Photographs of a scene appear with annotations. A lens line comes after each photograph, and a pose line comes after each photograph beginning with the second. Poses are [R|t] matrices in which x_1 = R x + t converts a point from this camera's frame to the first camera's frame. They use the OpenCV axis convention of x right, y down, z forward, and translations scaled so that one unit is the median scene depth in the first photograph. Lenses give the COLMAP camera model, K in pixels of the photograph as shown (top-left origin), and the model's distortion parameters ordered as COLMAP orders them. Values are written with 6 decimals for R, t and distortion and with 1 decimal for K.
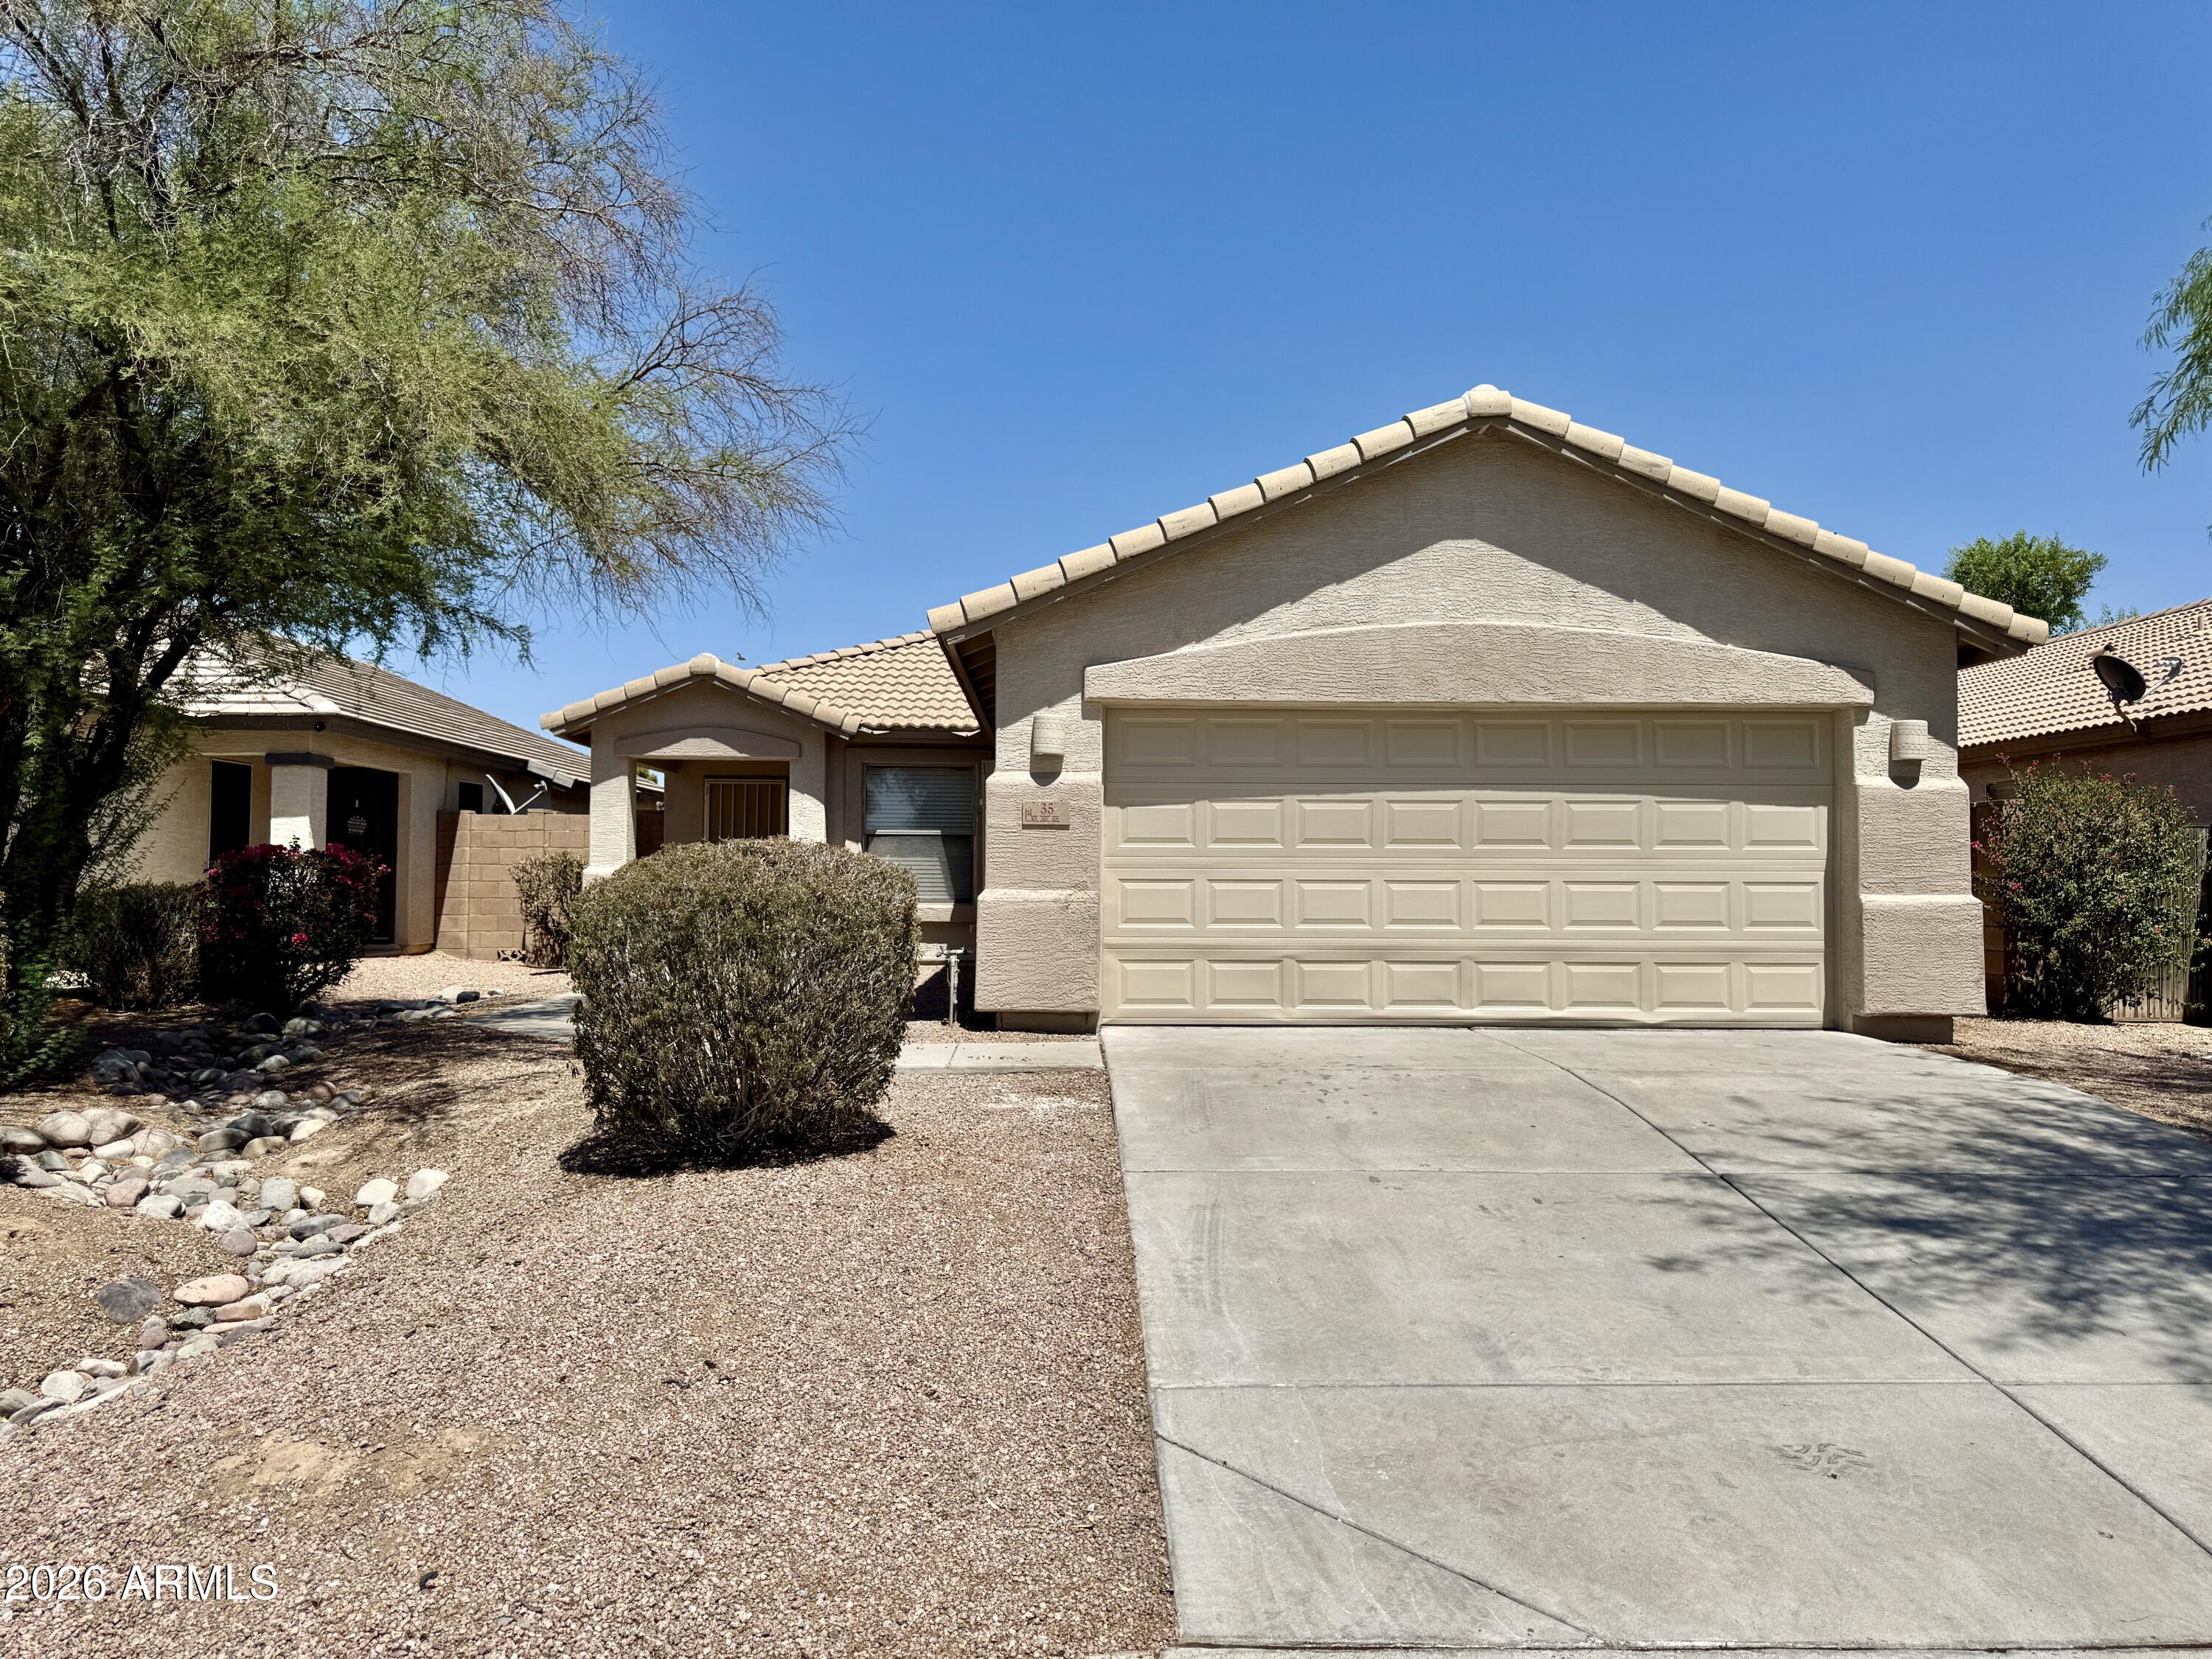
lens RADIAL K [[1569.5, 0, 1118.1], [0, 1569.5, 830.4], [0, 0, 1]] dist [-0.001216, -0.028949]
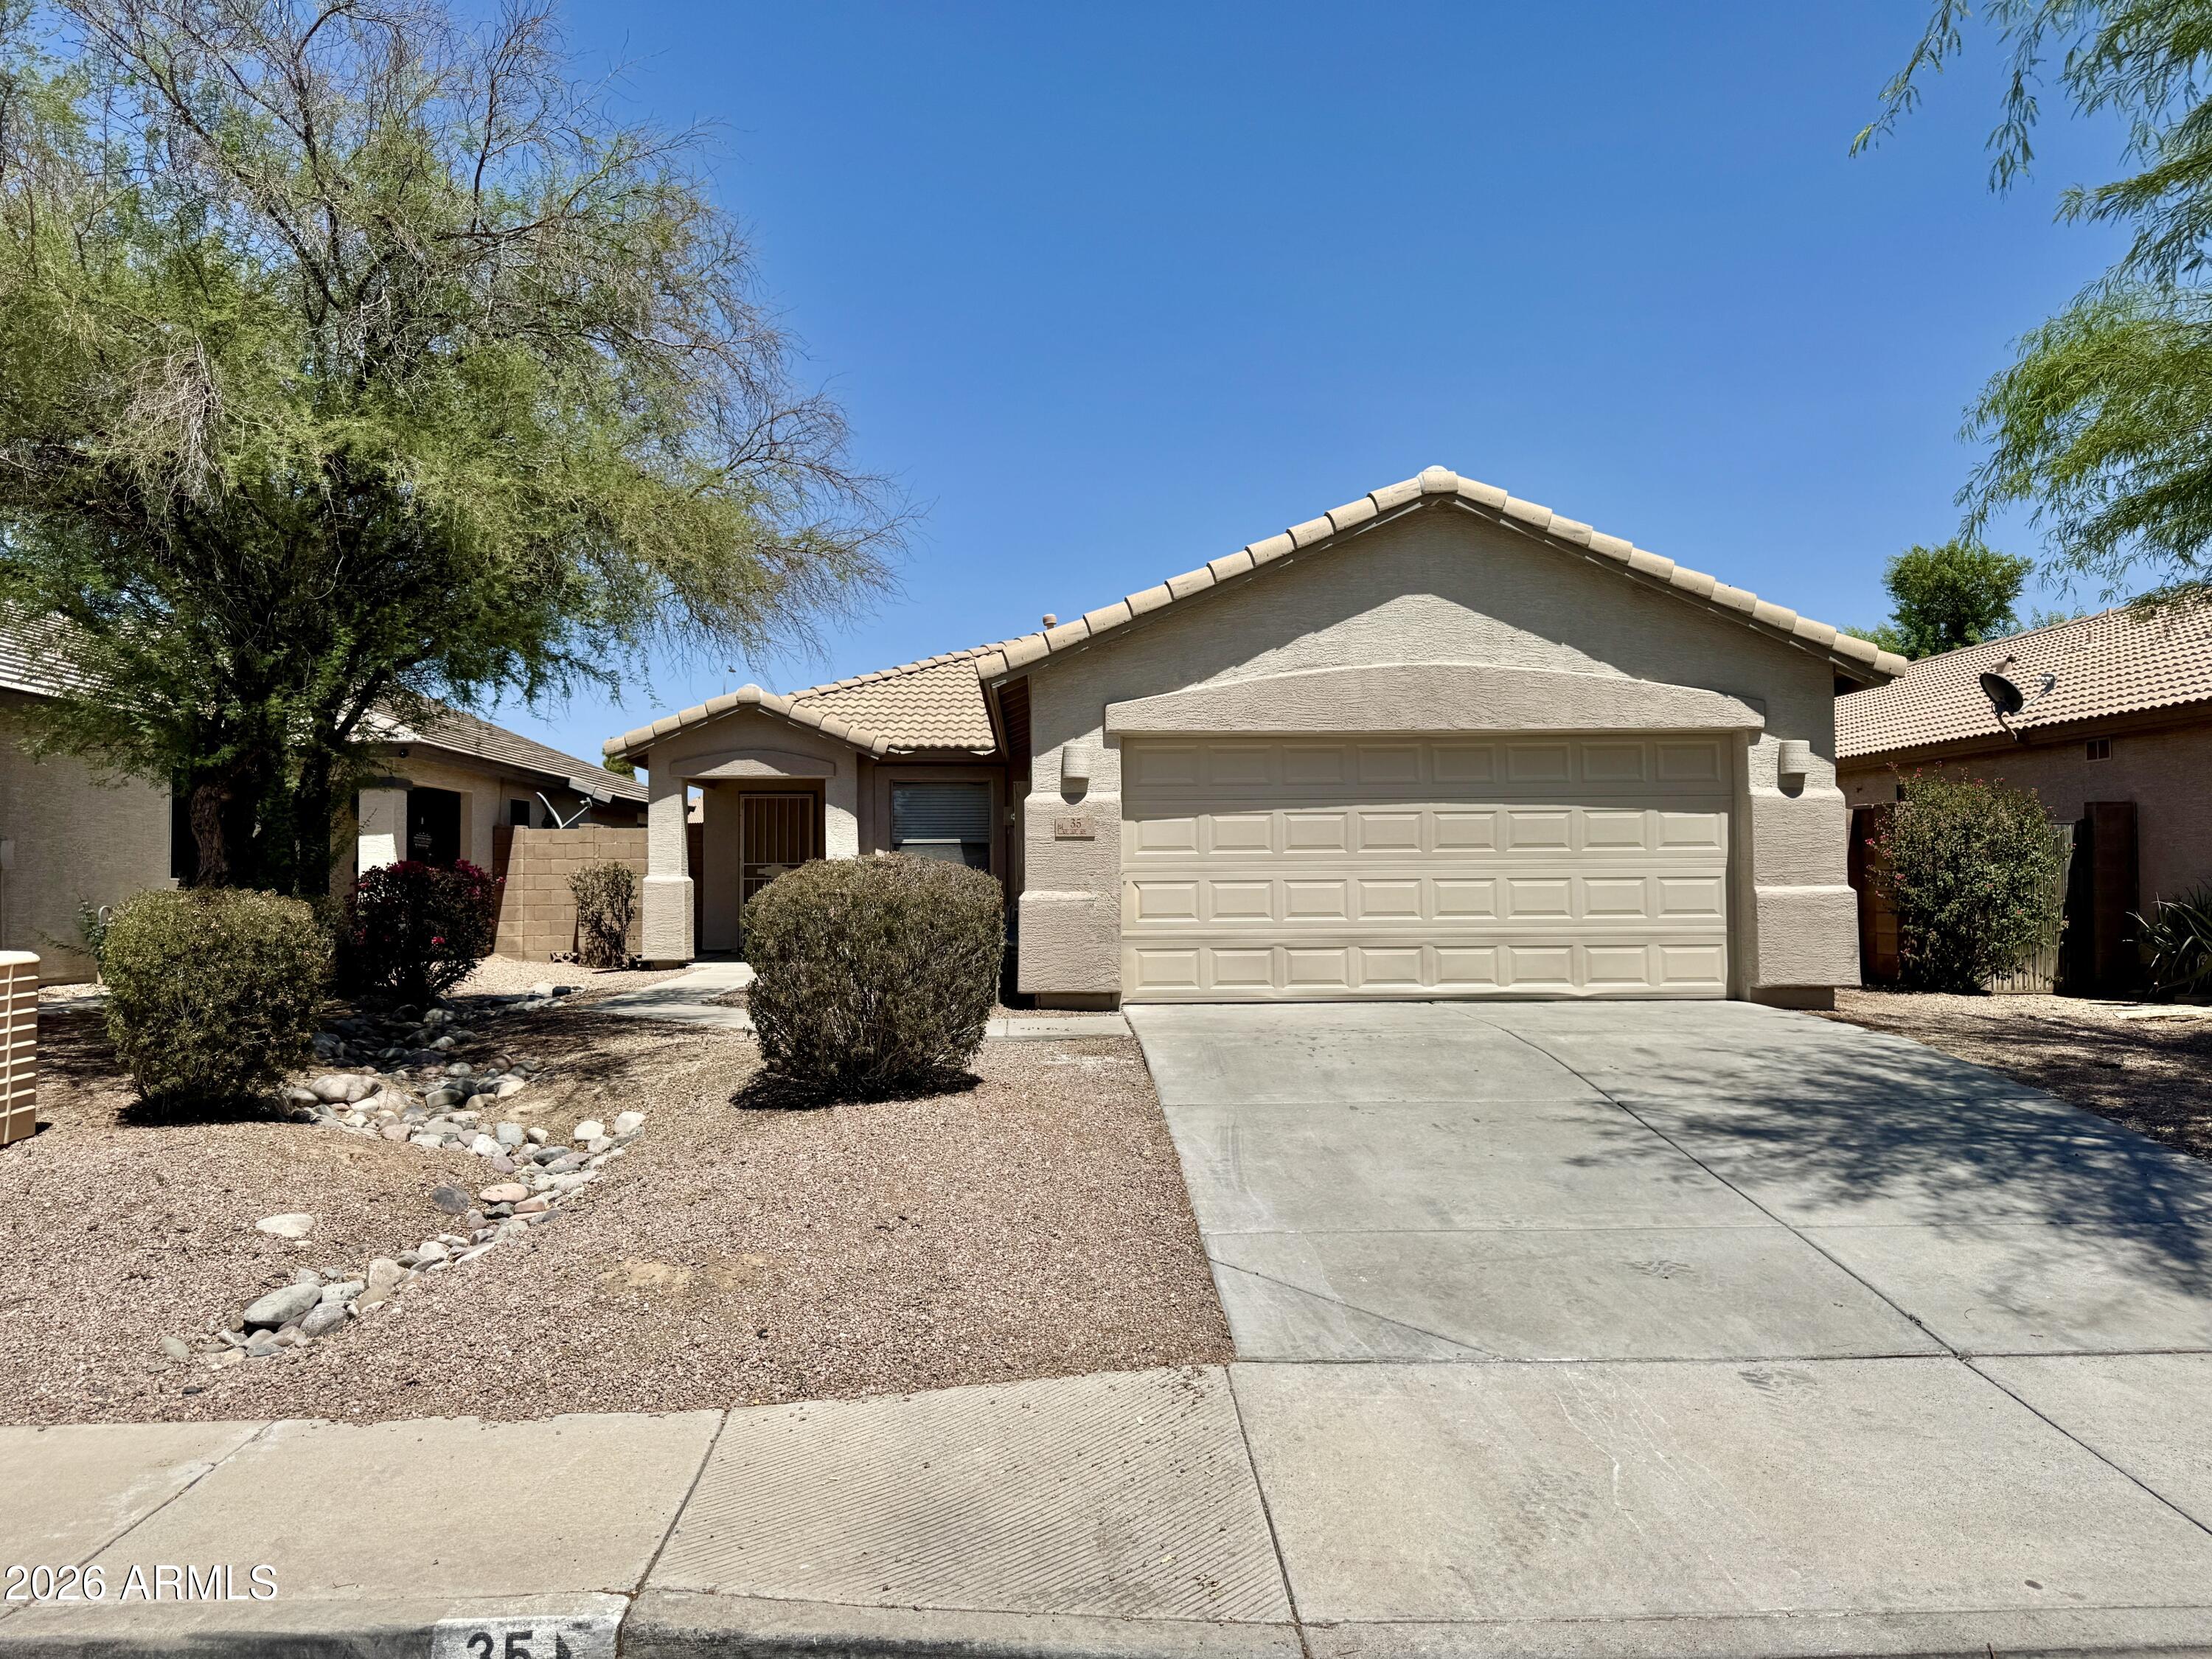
lens RADIAL K [[1569.5, 0, 1103.3], [0, 1569.5, 824.9], [0, 0, 1]] dist [-0.001216, -0.028949]
pose [[0.999880, -0.012674, 0.008905, -0.034481], [0.012706, 0.999913, -0.003566, -0.007950], [-0.008859, 0.003679, 0.999954, -0.196215]]
